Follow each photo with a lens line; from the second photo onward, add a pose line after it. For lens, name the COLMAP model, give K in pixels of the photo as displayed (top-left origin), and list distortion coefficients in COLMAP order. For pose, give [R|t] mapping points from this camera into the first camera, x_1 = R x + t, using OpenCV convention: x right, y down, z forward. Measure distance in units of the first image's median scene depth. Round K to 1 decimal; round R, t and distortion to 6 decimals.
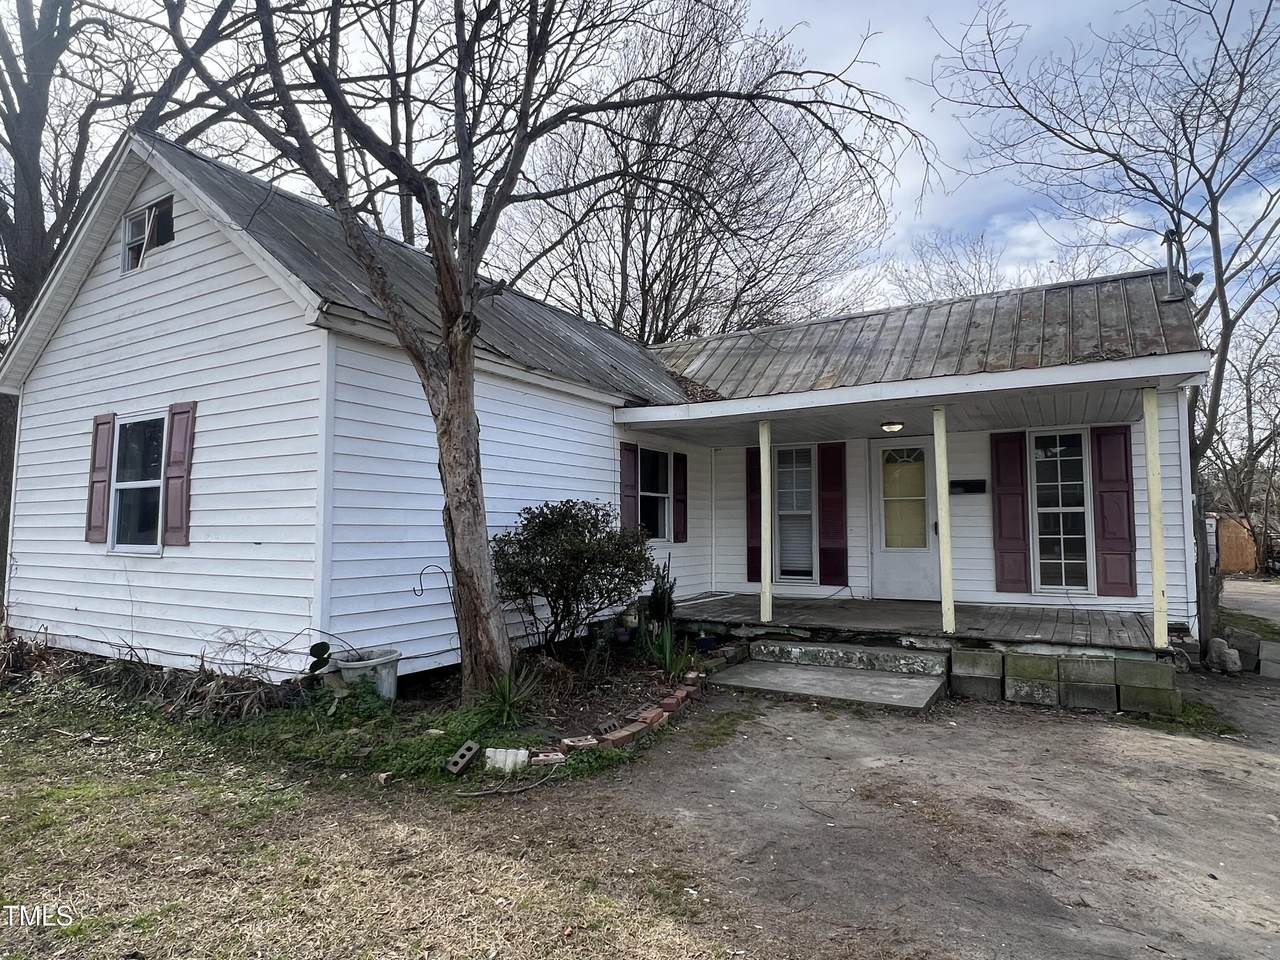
lens RADIAL K [[752.4, 0, 640.0], [0, 752.4, 480.0], [0, 0, 1]] dist [-0.000920, -0.000271]
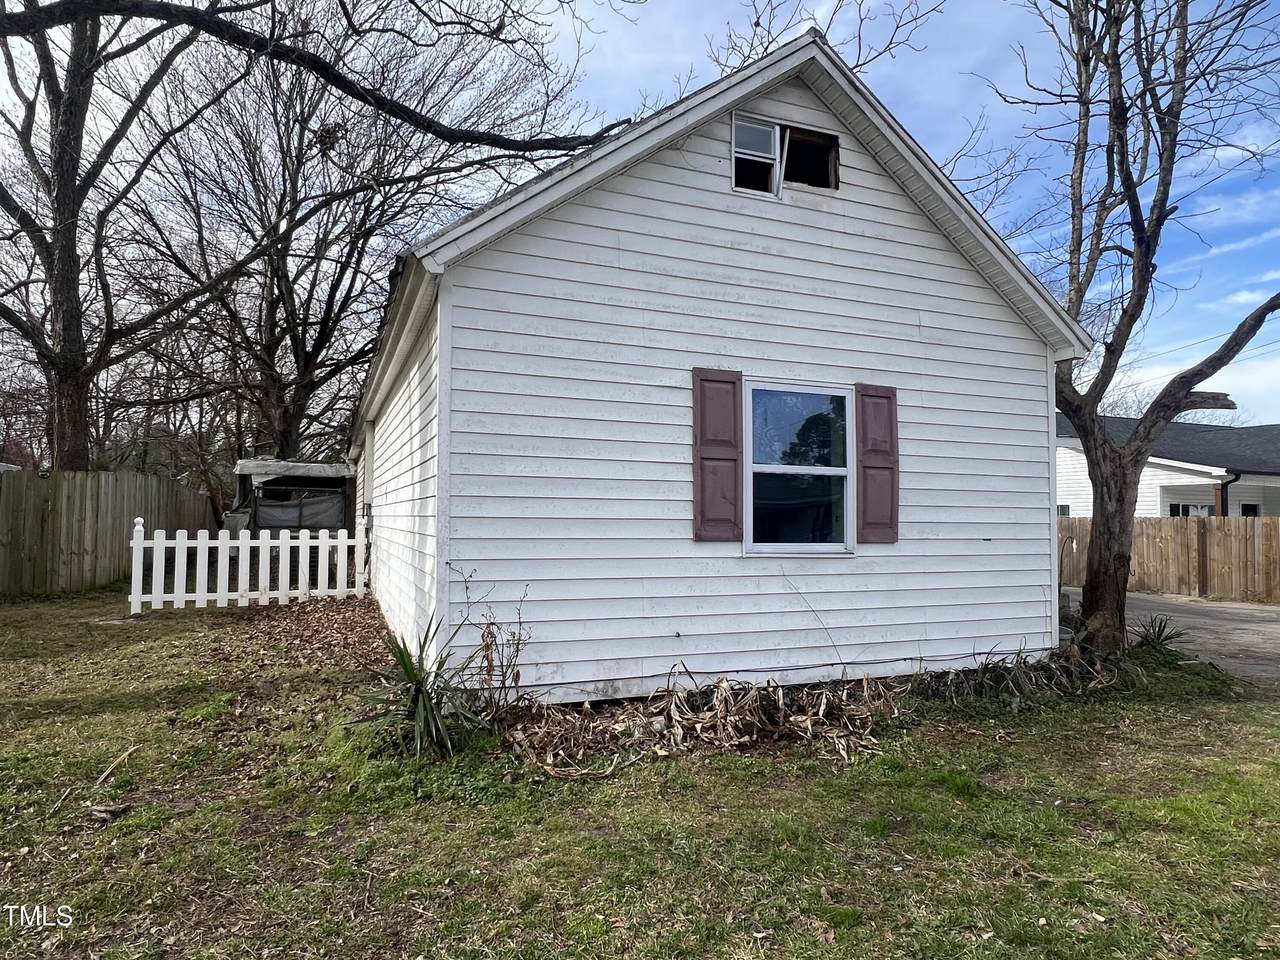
lens RADIAL K [[752.4, 0, 640.0], [0, 752.4, 480.0], [0, 0, 1]] dist [-0.000920, -0.000271]
pose [[0.602164, 0.042691, 0.797230, -1.386885], [-0.067840, 0.997694, -0.002184, 0.030044], [-0.795485, -0.052769, 0.603672, 0.623280]]
